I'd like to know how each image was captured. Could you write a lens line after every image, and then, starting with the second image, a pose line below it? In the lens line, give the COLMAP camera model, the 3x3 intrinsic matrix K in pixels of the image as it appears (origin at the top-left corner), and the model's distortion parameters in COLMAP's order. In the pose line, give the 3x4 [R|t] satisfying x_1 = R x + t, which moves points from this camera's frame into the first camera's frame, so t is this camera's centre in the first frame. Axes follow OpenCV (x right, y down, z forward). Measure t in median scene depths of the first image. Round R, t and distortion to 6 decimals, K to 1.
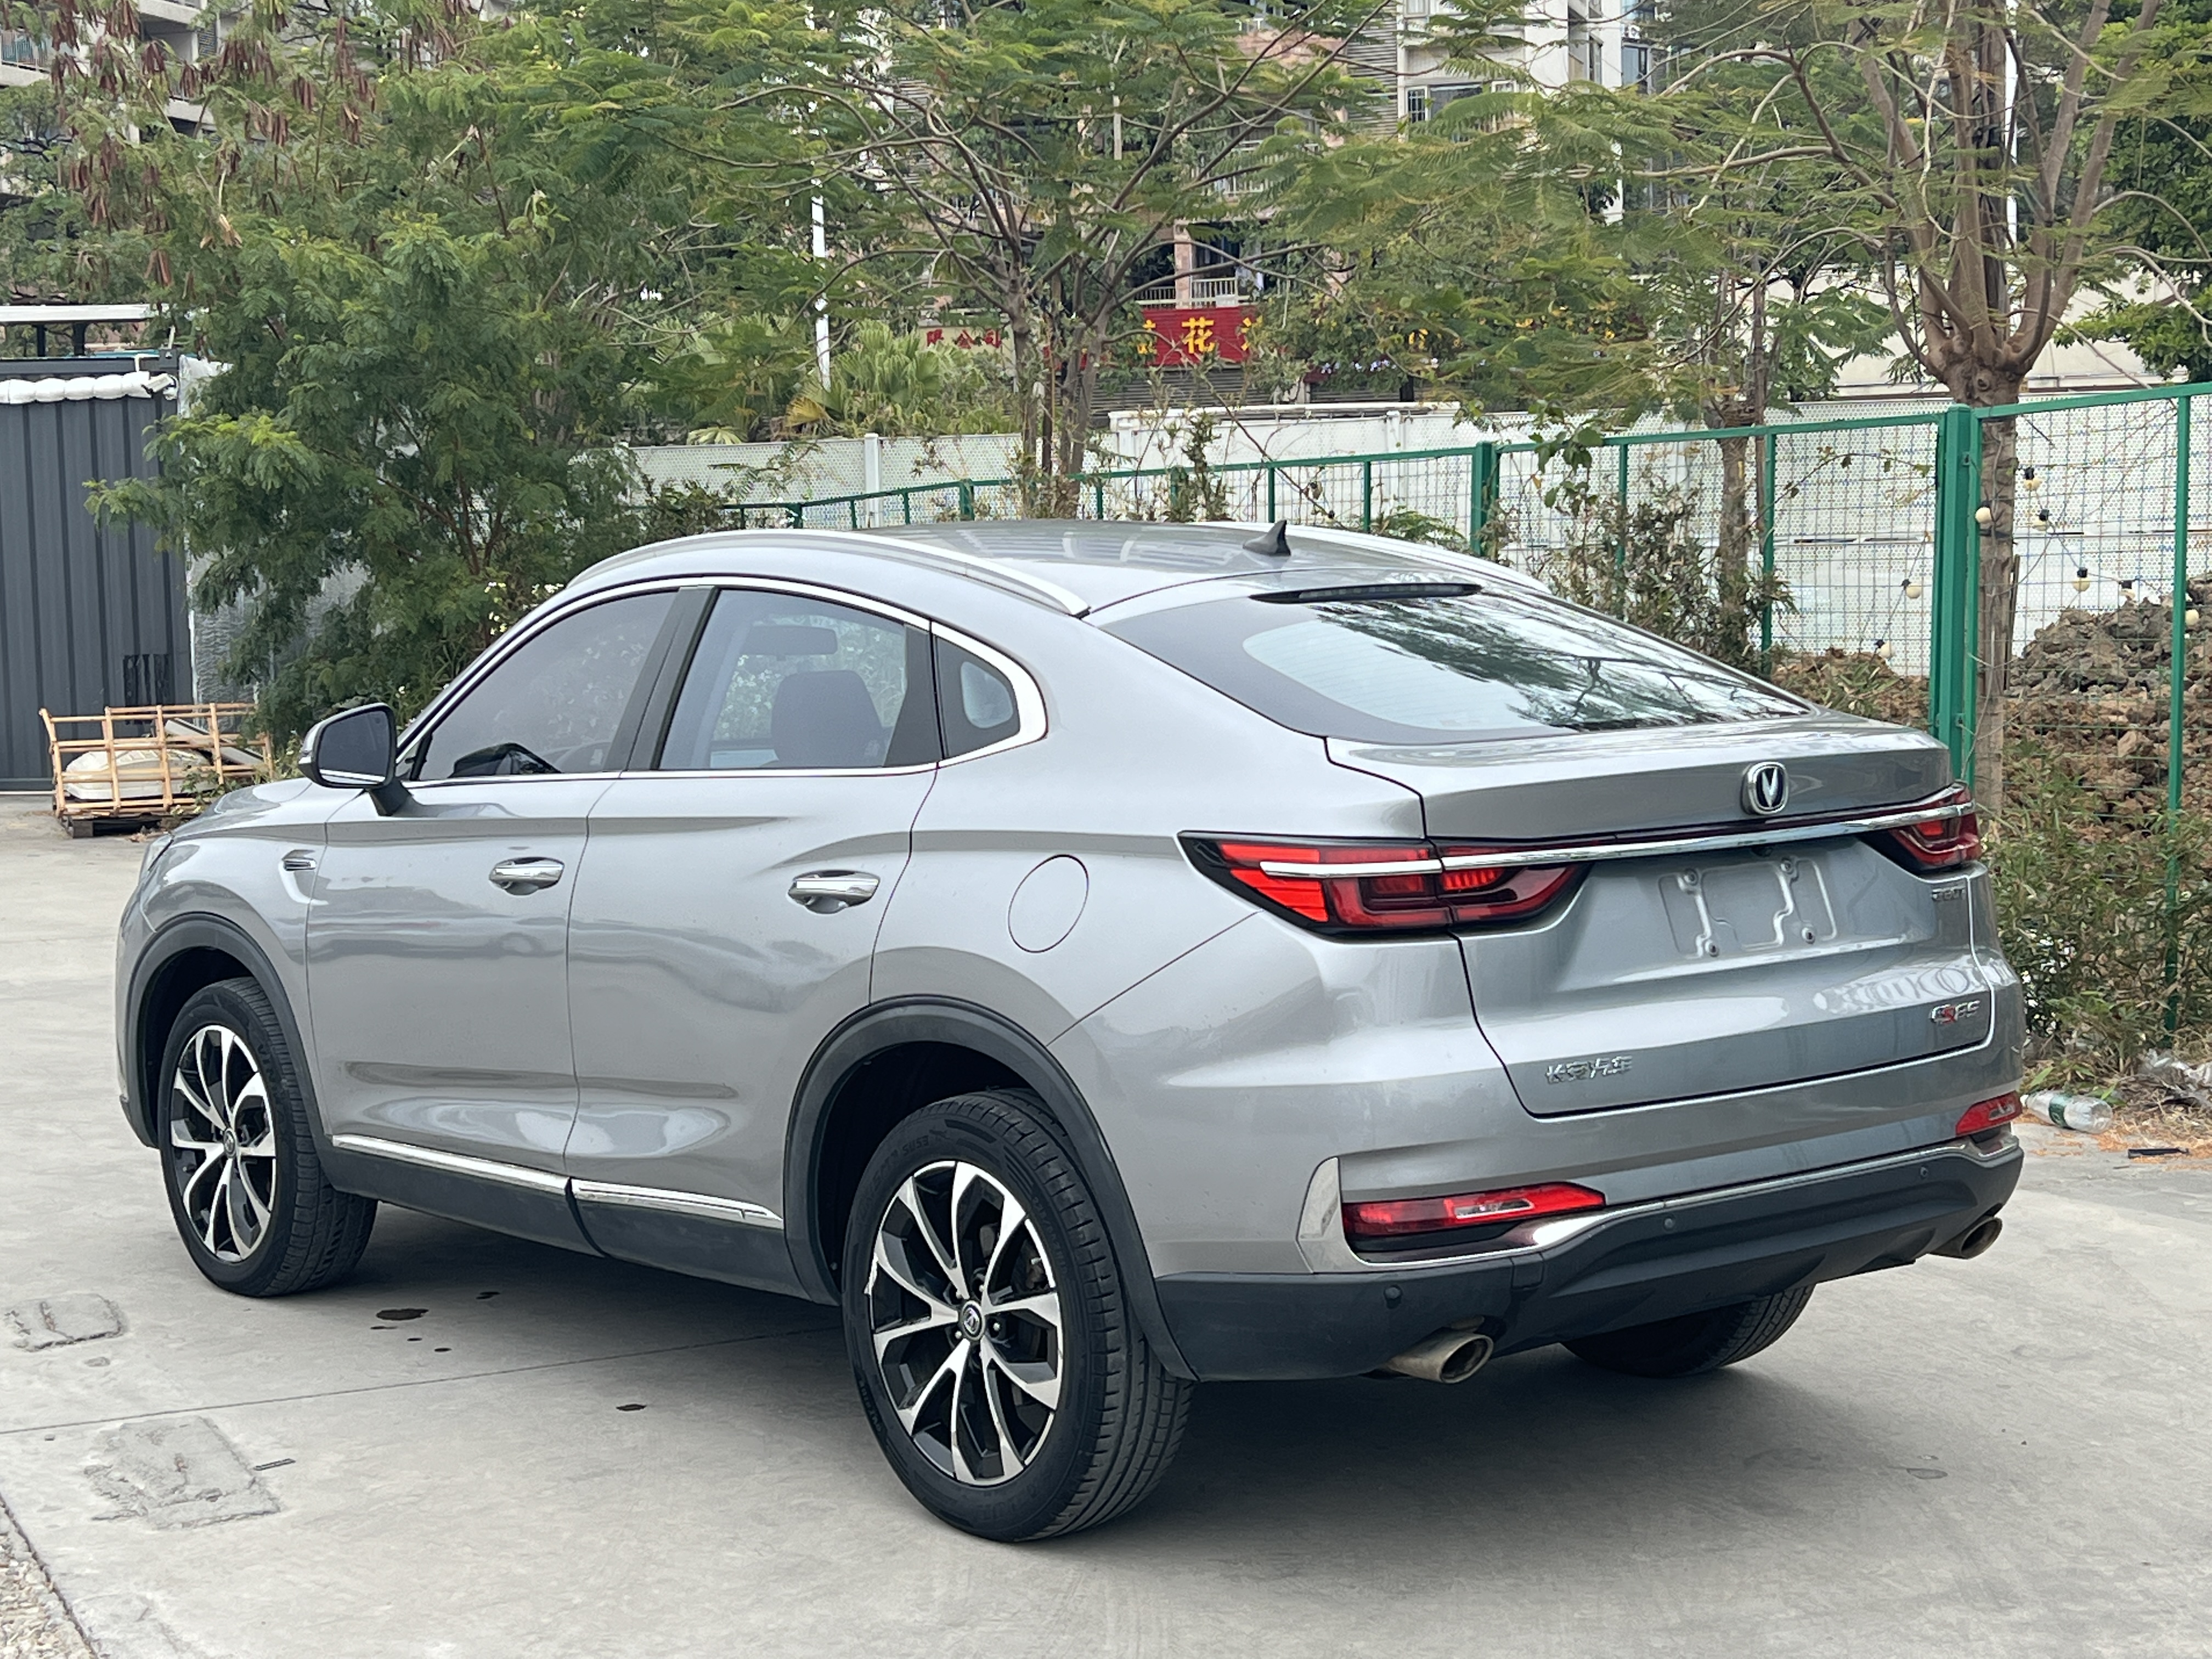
lens RADIAL K [[3402.9, 0, 1106.0], [0, 3402.9, 829.5], [0, 0, 1]] dist [0.218263, -0.749361]
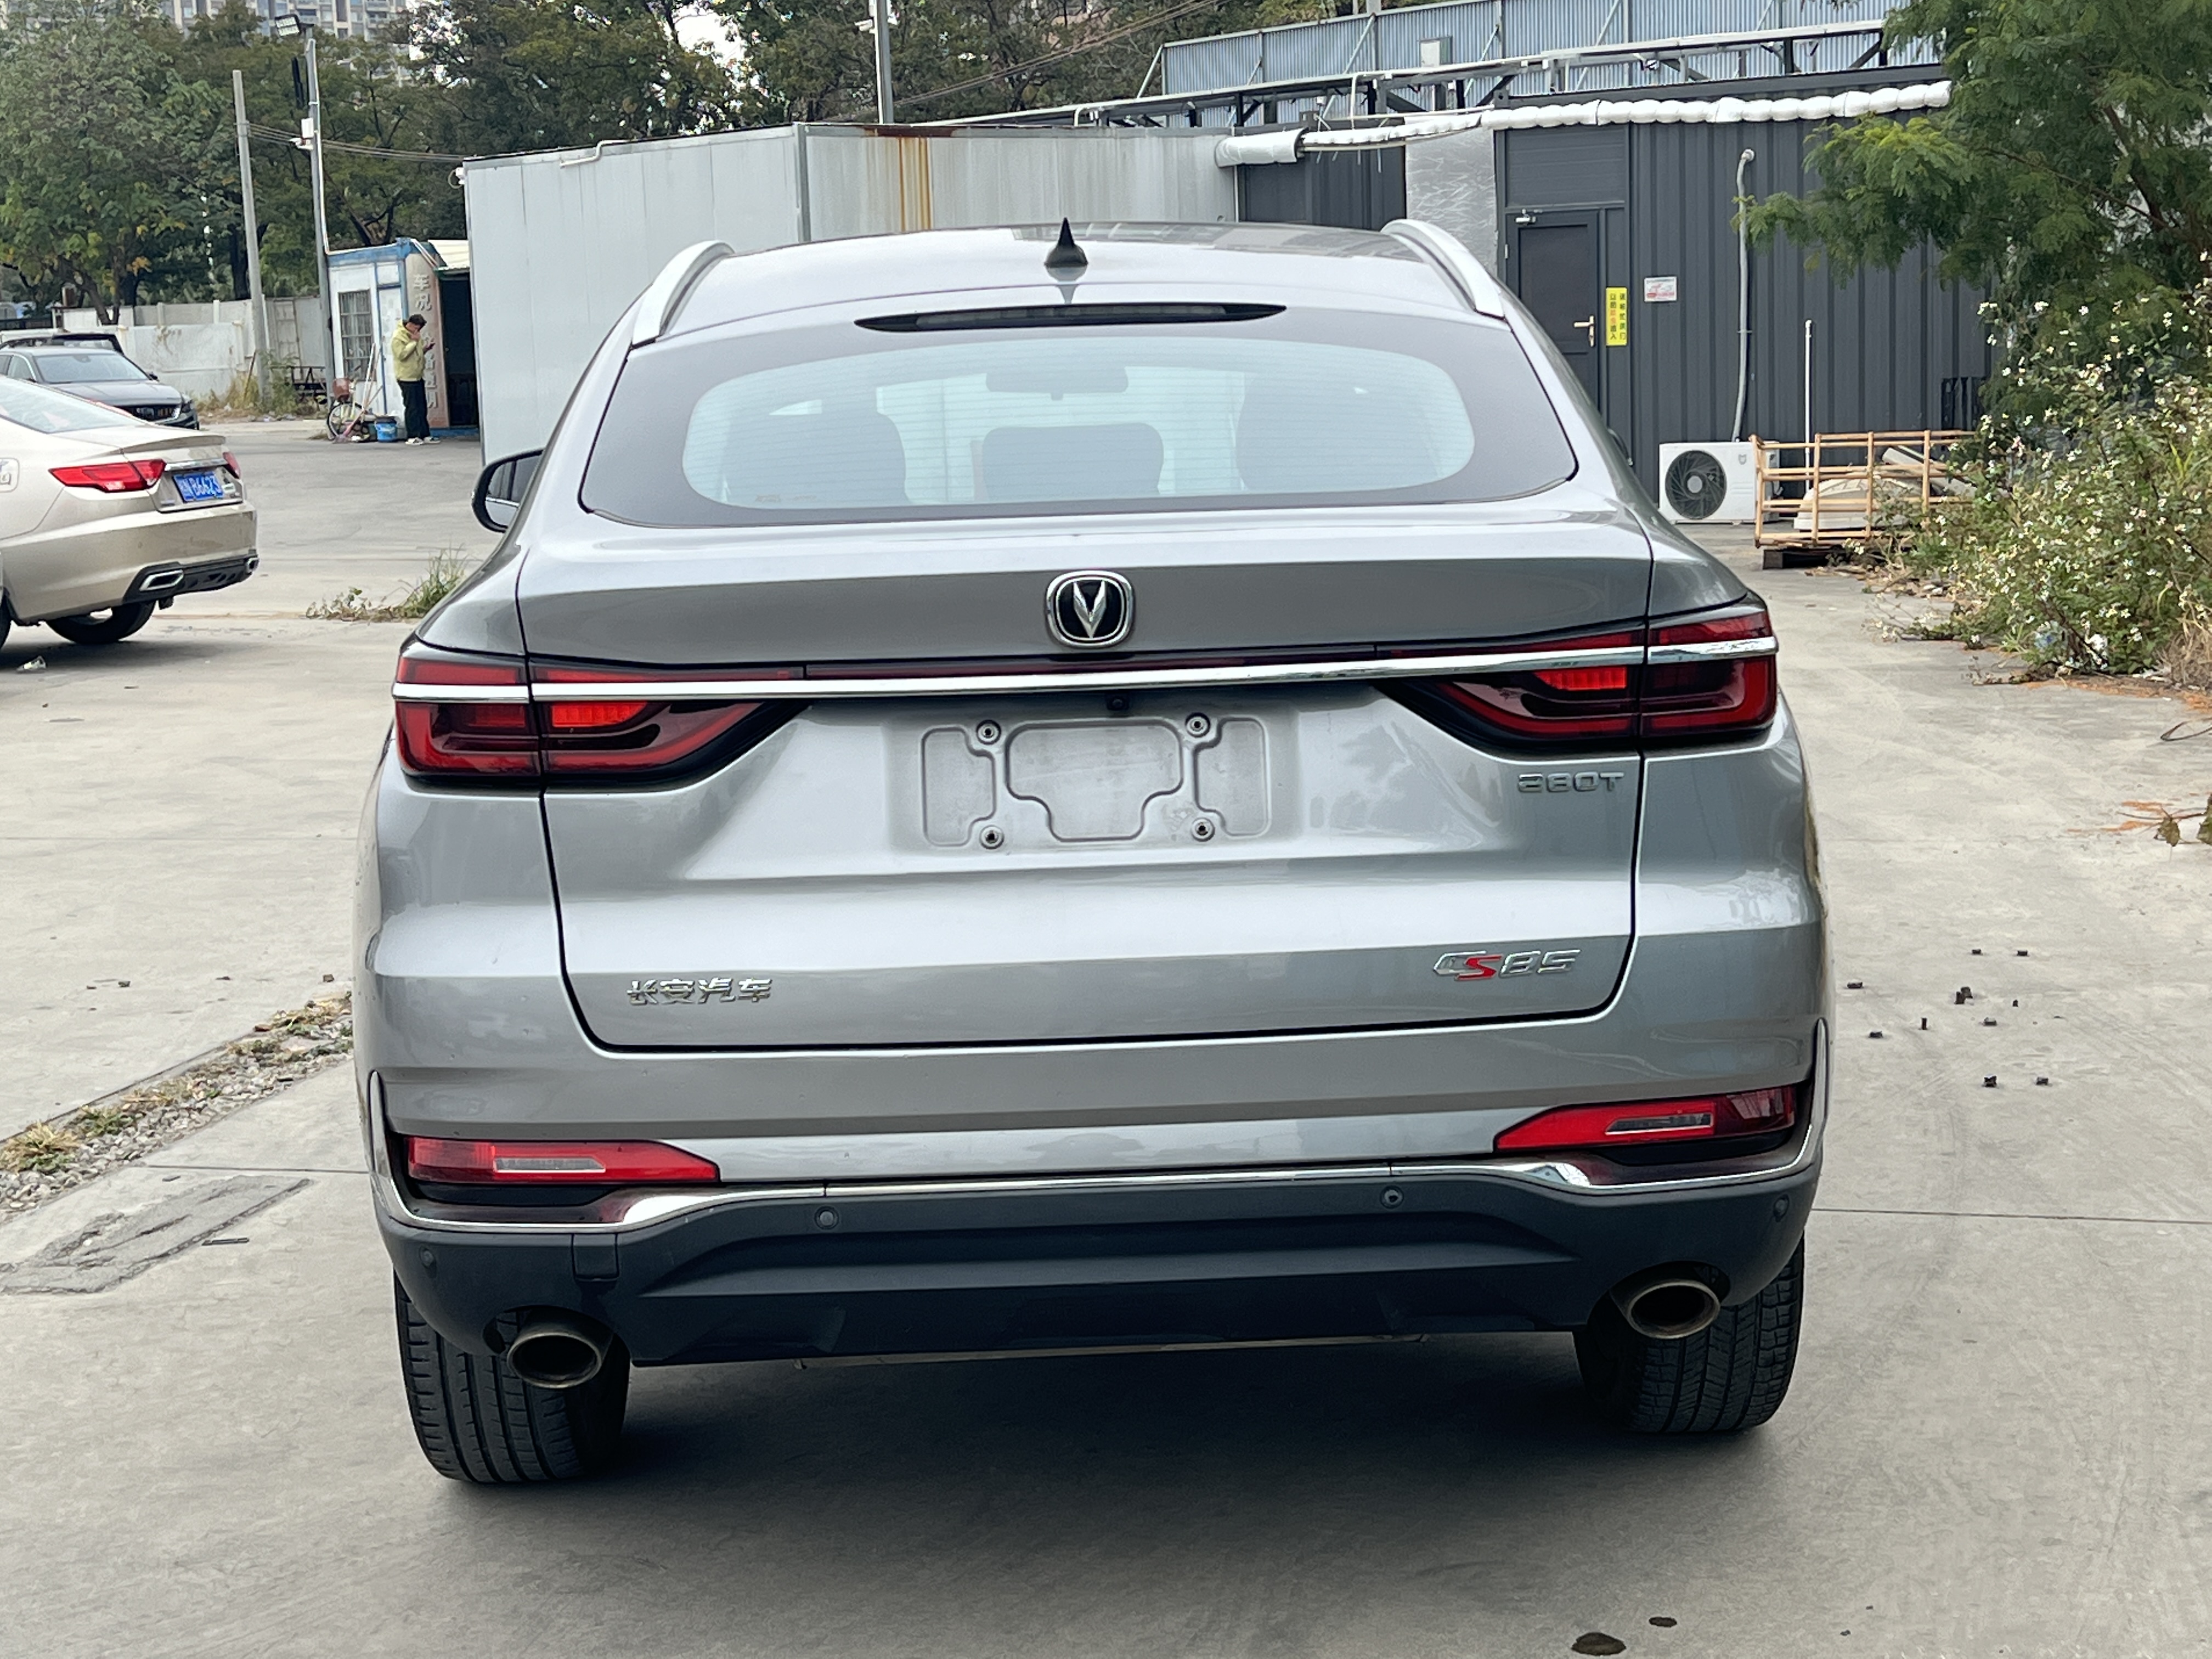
lens RADIAL K [[3402.9, 0, 1106.0], [0, 3402.9, 829.5], [0, 0, 1]] dist [0.218263, -0.749361]
pose [[0.788190, 0.083777, -0.609703, 0.504654], [-0.034171, 0.995120, 0.092562, -0.025606], [0.614482, -0.052122, 0.787207, 0.387754]]
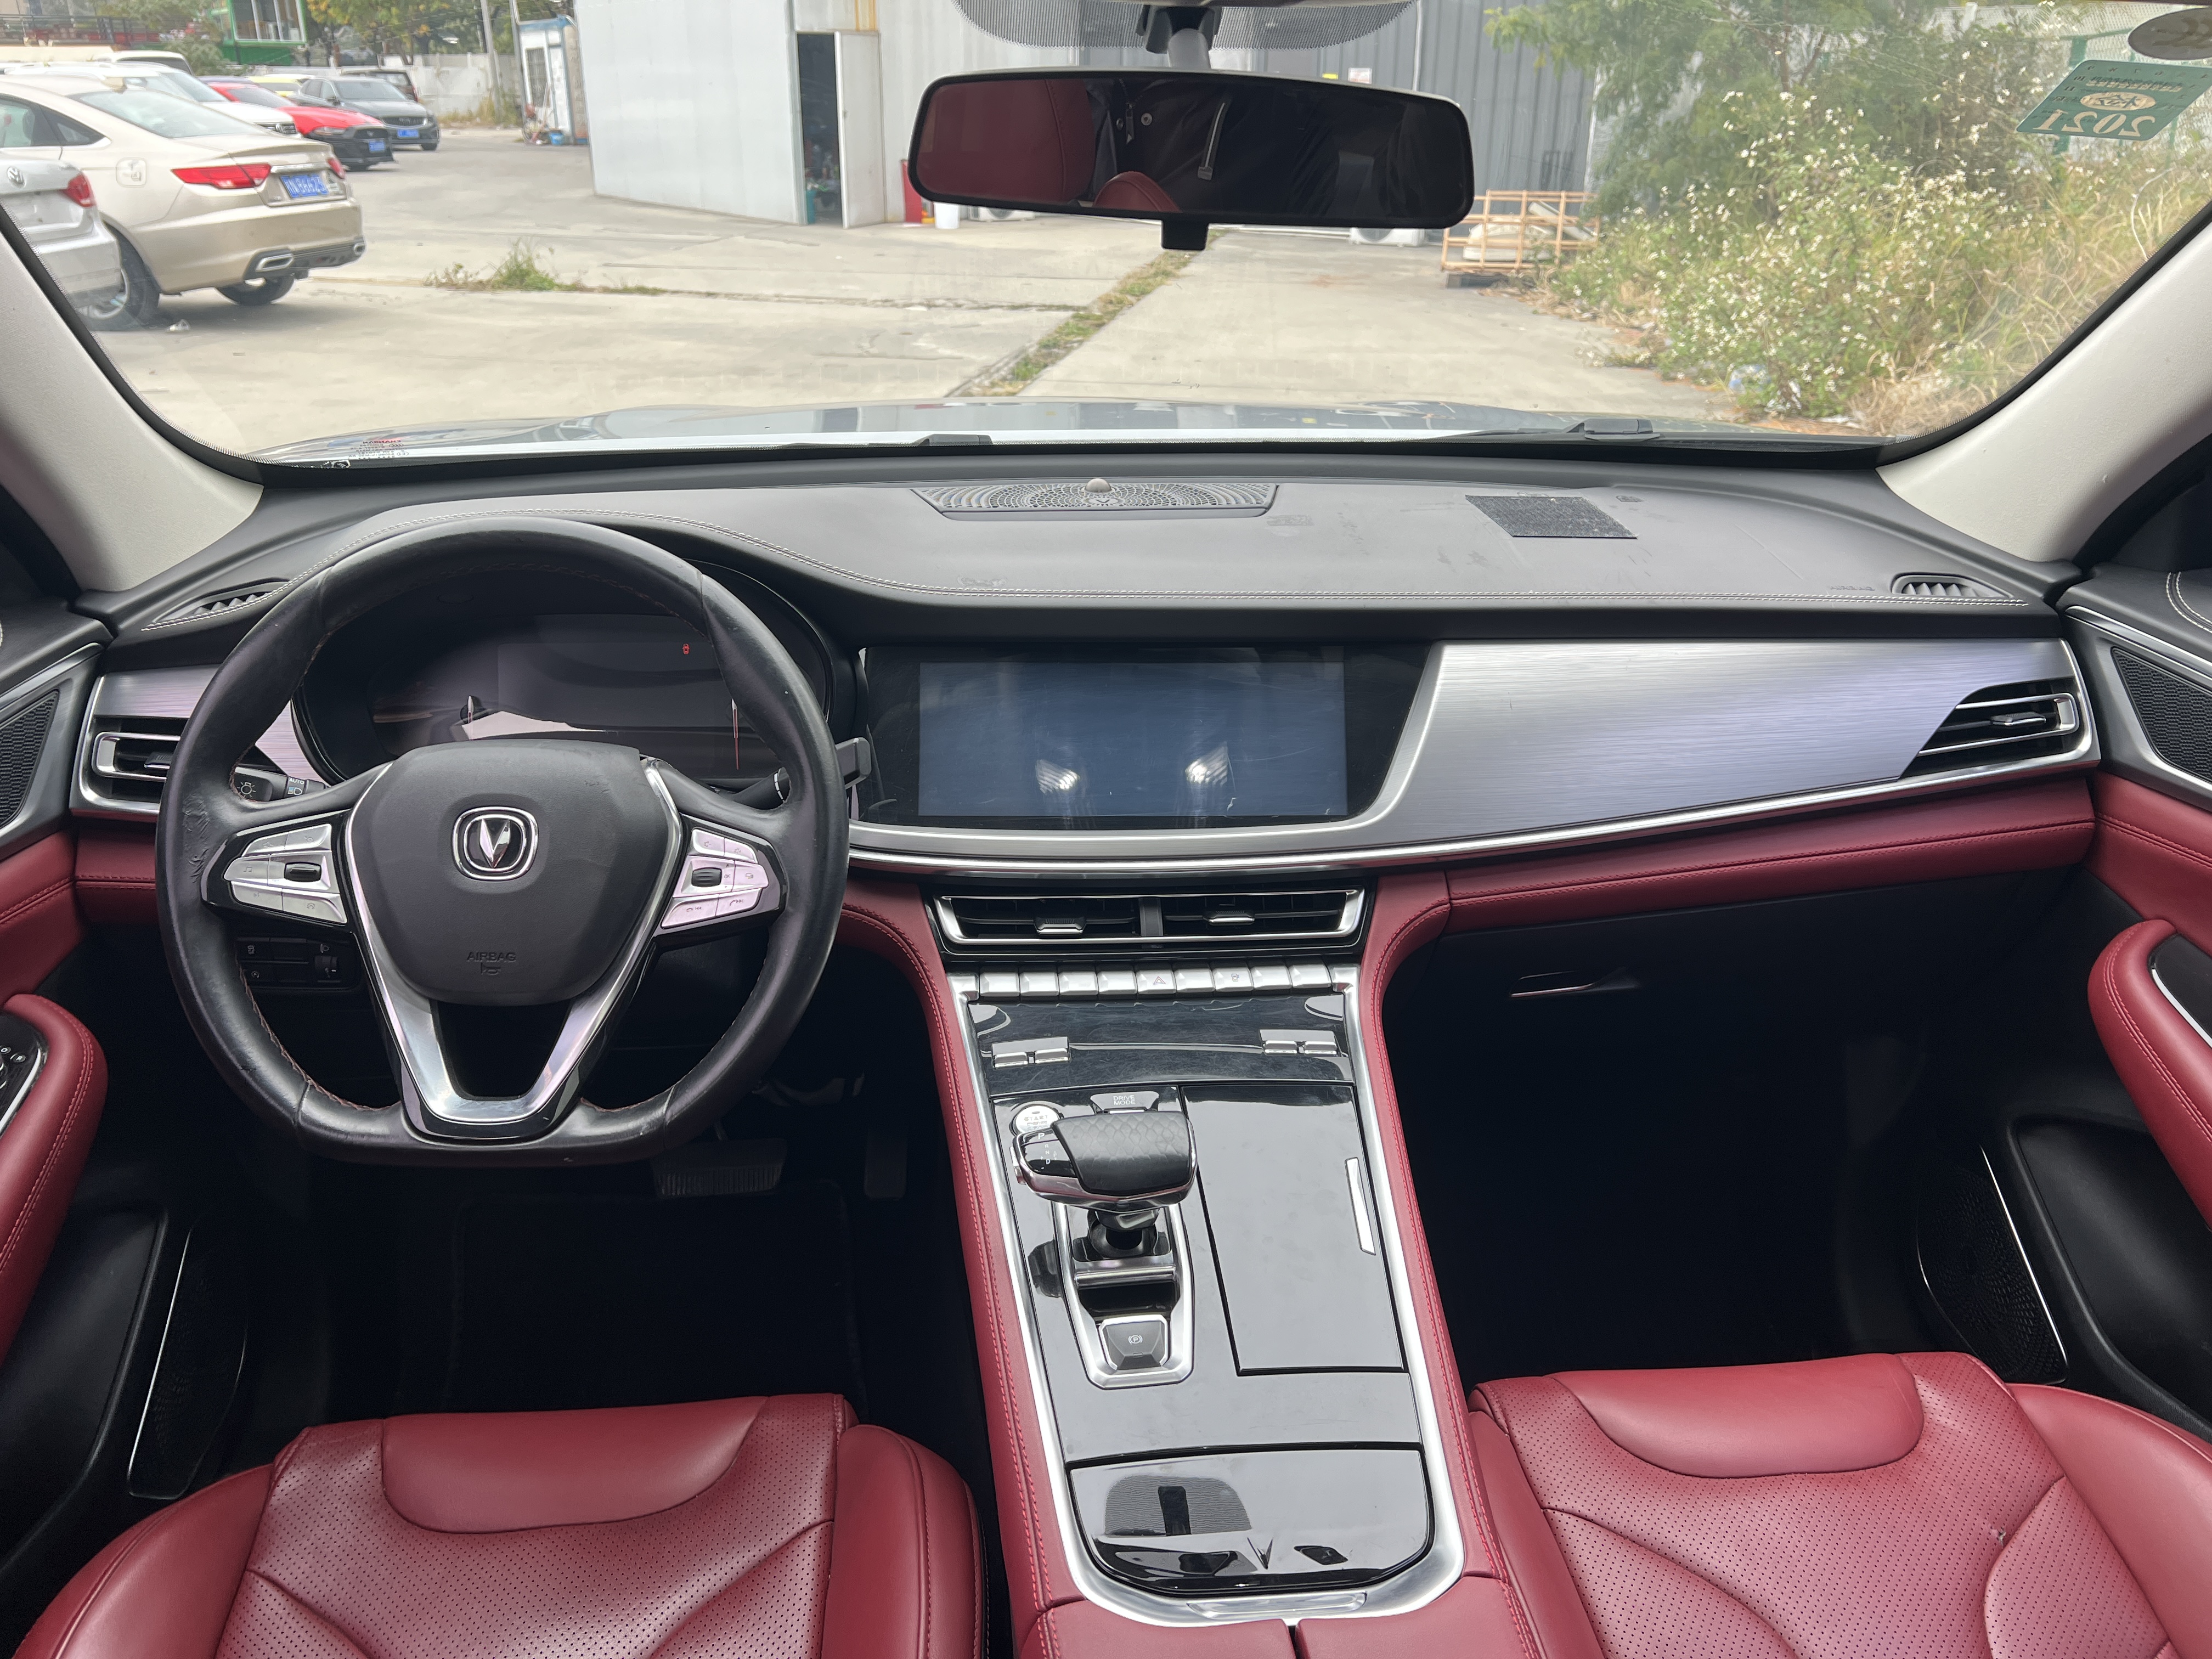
lens RADIAL K [[1666.4, 0, 1106.0], [0, 1666.4, 829.5], [0, 0, 1]] dist [0.047253, -0.057328]
pose [[0.829390, 0.249271, -0.499976, -0.043087], [-0.072181, 0.935252, 0.346546, -0.059745], [0.553988, -0.251333, 0.793681, 1.038051]]
